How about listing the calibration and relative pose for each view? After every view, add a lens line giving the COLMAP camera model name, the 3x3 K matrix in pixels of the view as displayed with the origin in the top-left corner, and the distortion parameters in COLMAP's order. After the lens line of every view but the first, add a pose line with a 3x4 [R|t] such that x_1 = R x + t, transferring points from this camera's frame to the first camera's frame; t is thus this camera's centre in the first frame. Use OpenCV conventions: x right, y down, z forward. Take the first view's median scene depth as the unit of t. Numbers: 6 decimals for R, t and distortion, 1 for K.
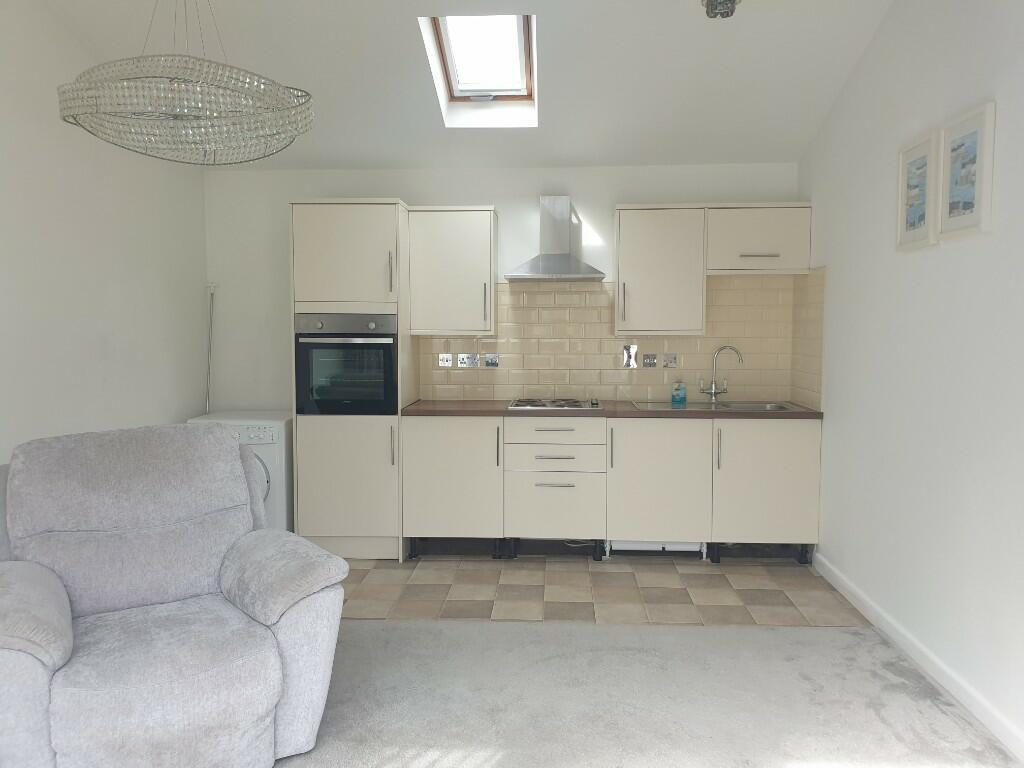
lens RADIAL K [[825.7, 0, 509.1], [0, 825.7, 388.1], [0, 0, 1]] dist [0.001956, -0.004622]
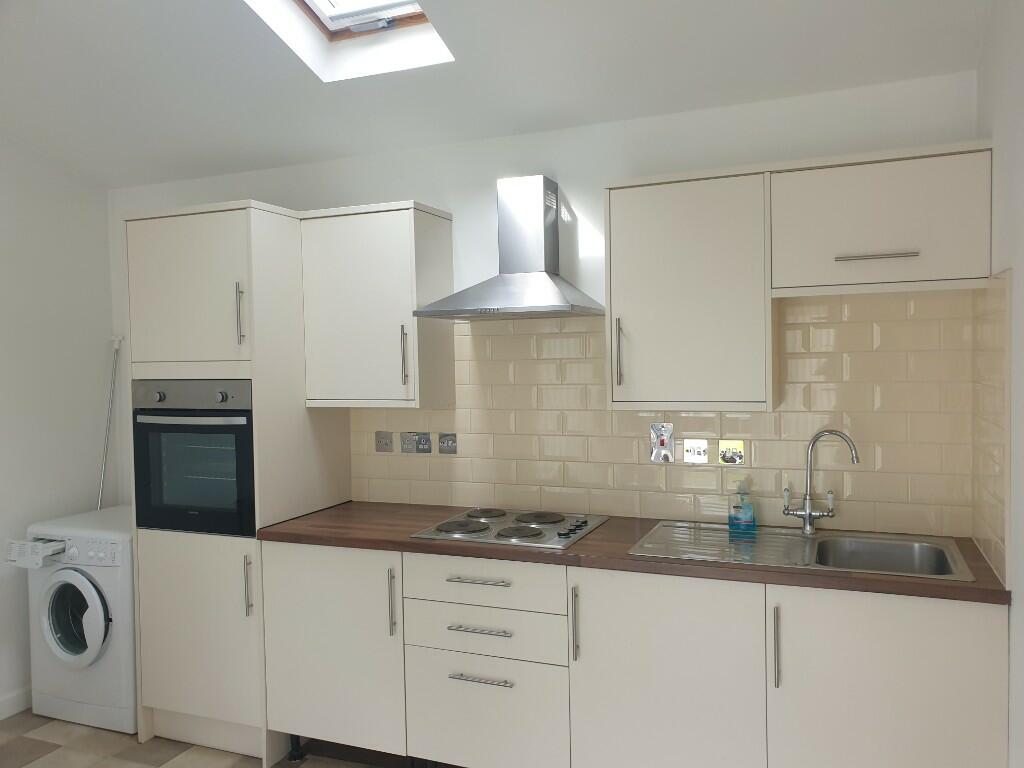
lens RADIAL K [[825.7, 0, 513.8], [0, 825.7, 376.1], [0, 0, 1]] dist [0.001956, -0.004622]
pose [[0.944926, -0.010586, -0.327112, 0.260966], [-0.005776, 0.998782, -0.049007, -0.061626], [0.327232, 0.048197, 0.943714, 0.459557]]
